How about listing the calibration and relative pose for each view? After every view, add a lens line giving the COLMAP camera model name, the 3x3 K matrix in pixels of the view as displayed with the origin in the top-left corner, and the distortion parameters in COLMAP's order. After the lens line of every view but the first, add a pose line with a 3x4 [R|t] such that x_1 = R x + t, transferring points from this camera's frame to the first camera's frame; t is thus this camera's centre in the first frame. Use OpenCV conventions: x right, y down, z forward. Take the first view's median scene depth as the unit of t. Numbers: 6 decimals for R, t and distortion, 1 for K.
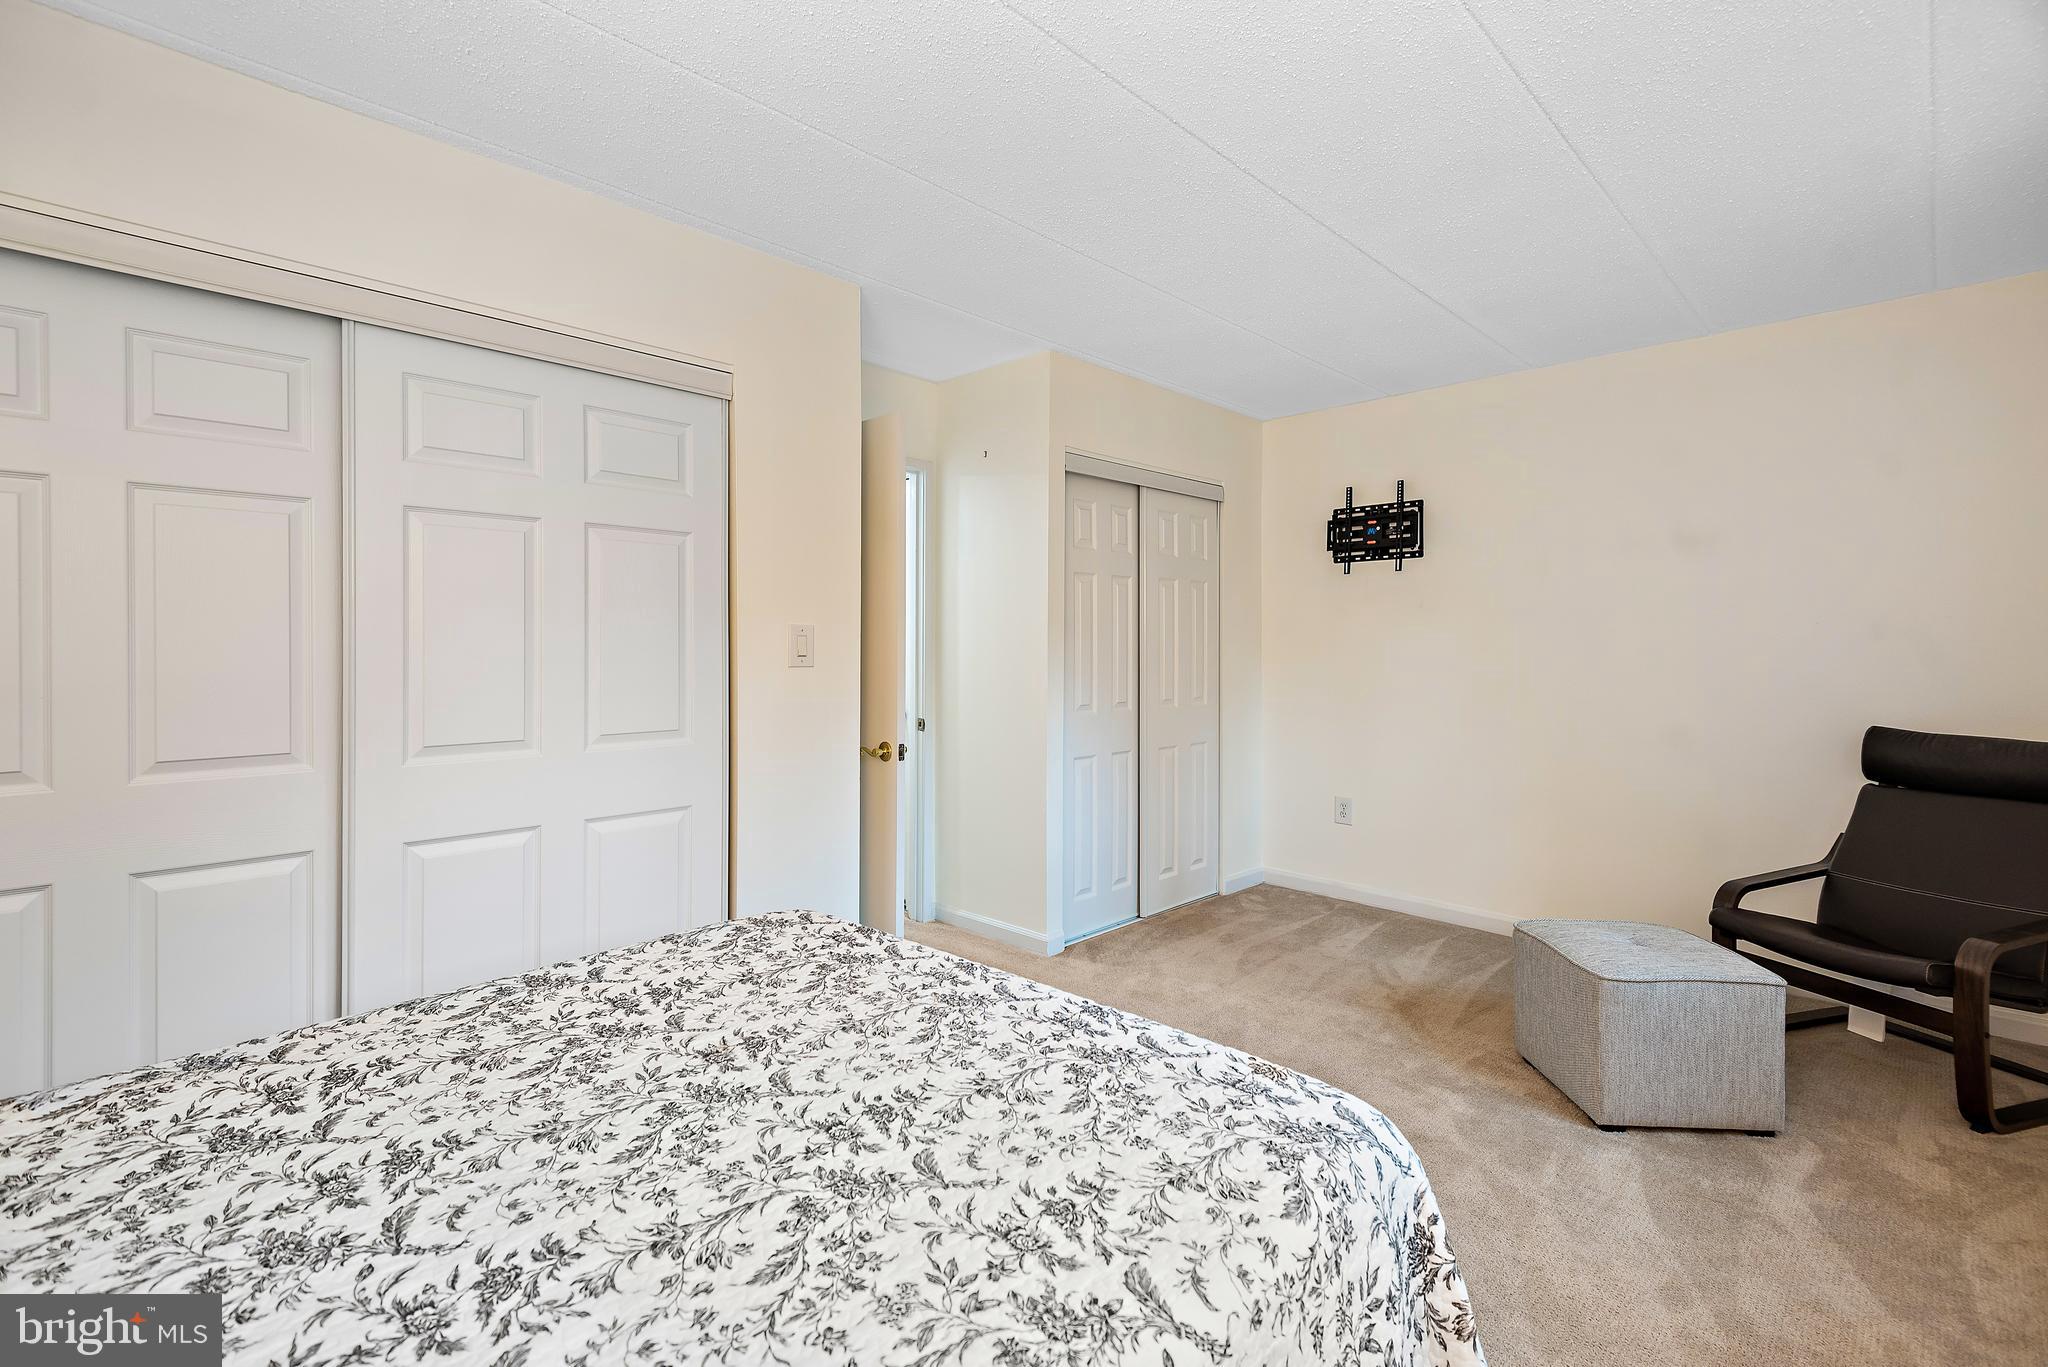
lens RADIAL K [[924.1, 0, 1031.4], [0, 924.1, 650.6], [0, 0, 1]] dist [0.001590, -0.000550]
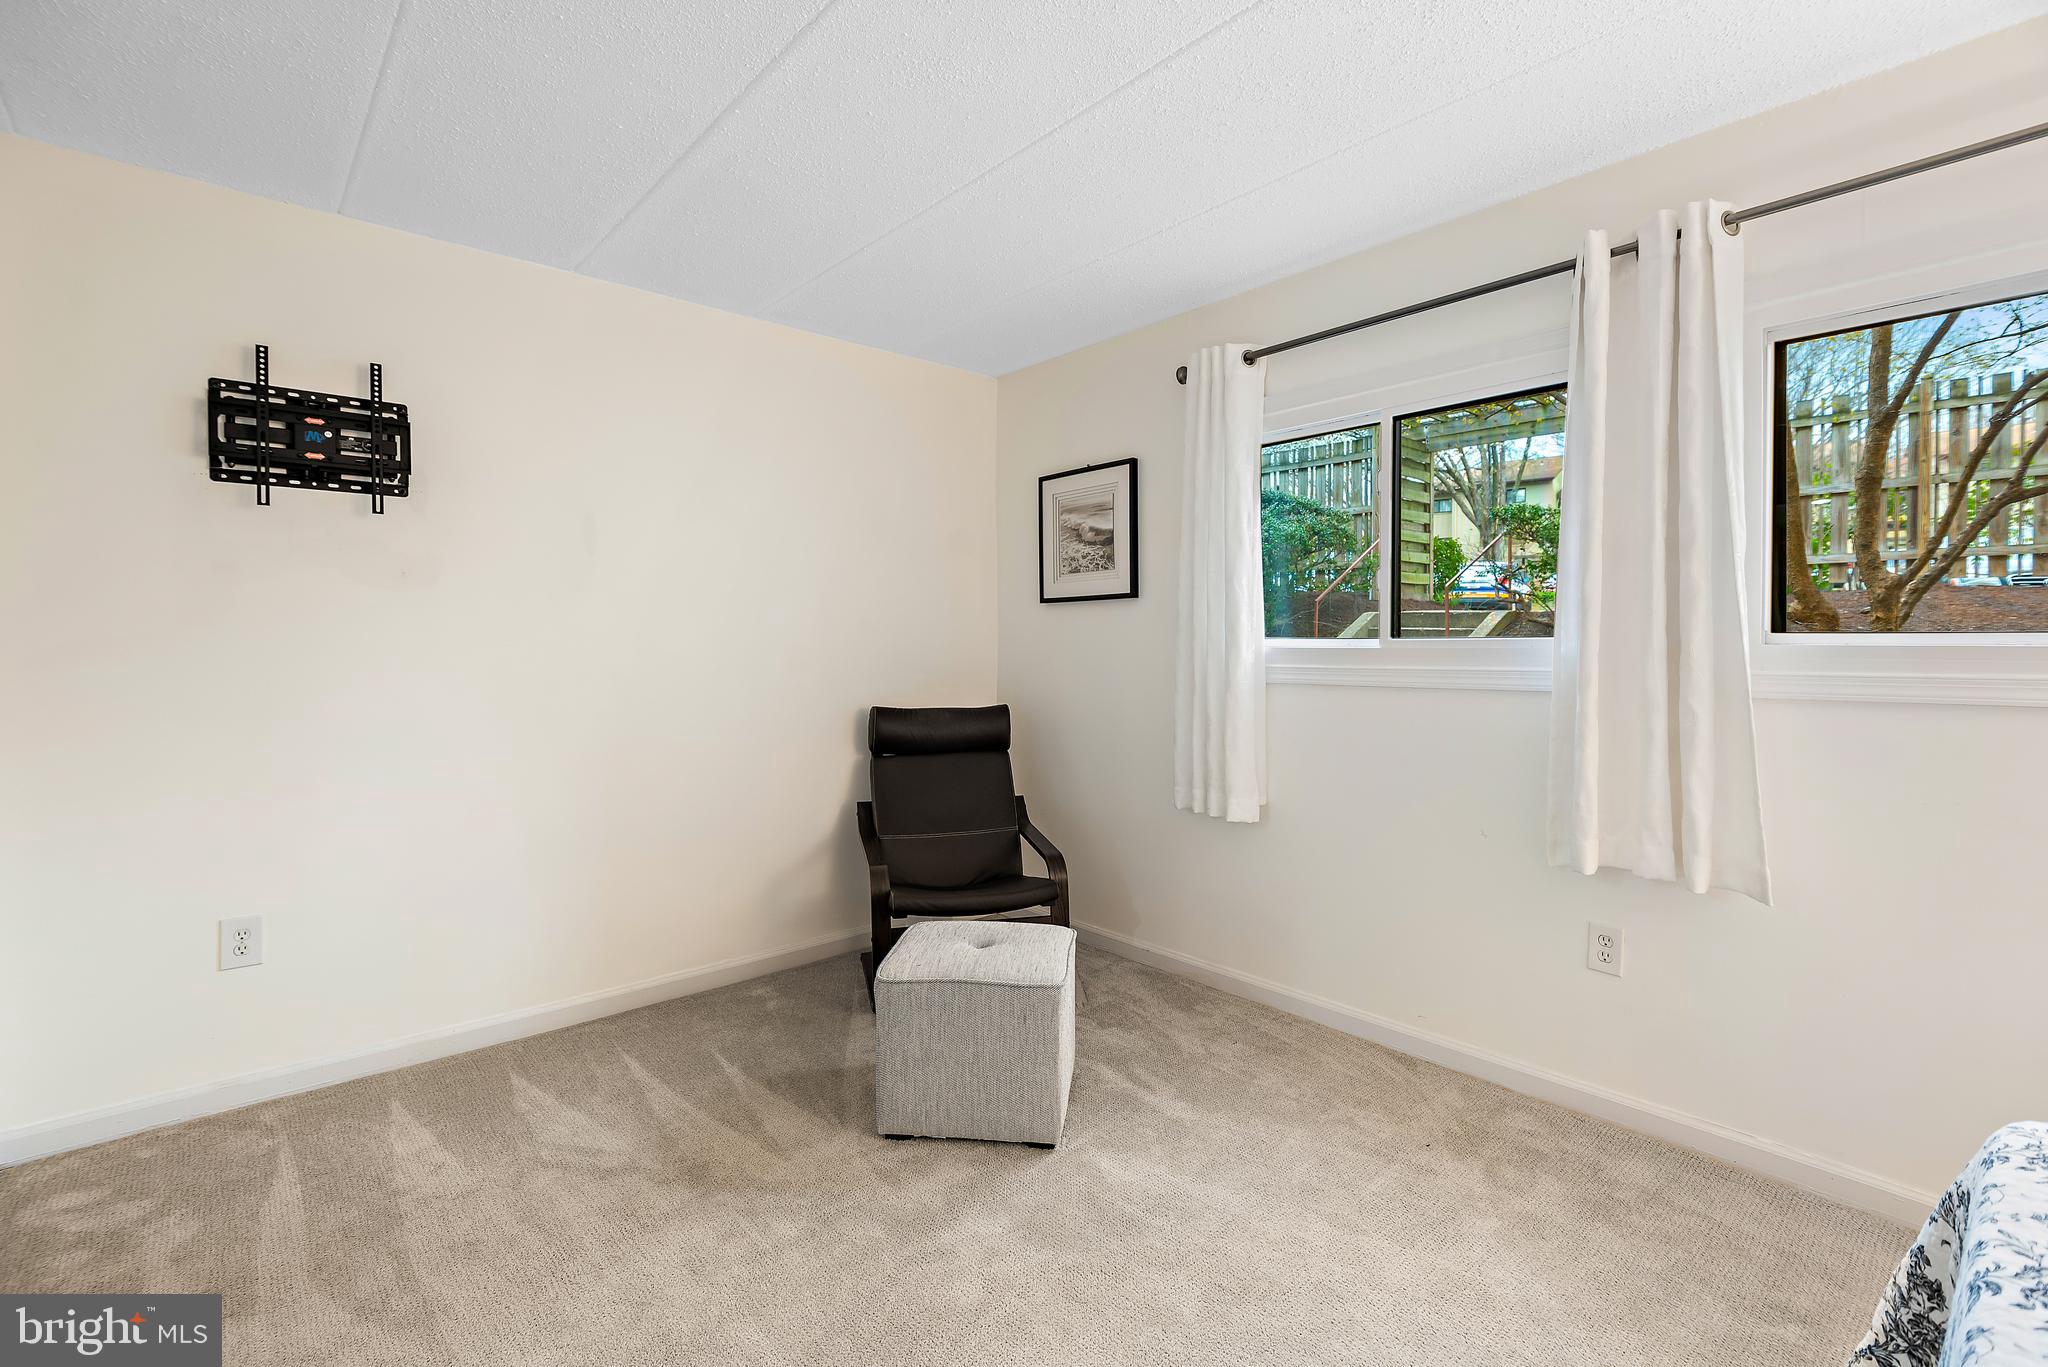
lens RADIAL K [[924.1, 0, 1031.4], [0, 924.1, 650.6], [0, 0, 1]] dist [0.001590, -0.000550]
pose [[0.059160, -0.013310, 0.998160, -0.179104], [0.004064, 0.999906, 0.013093, -0.002813], [-0.998240, 0.003282, 0.059209, 0.529468]]
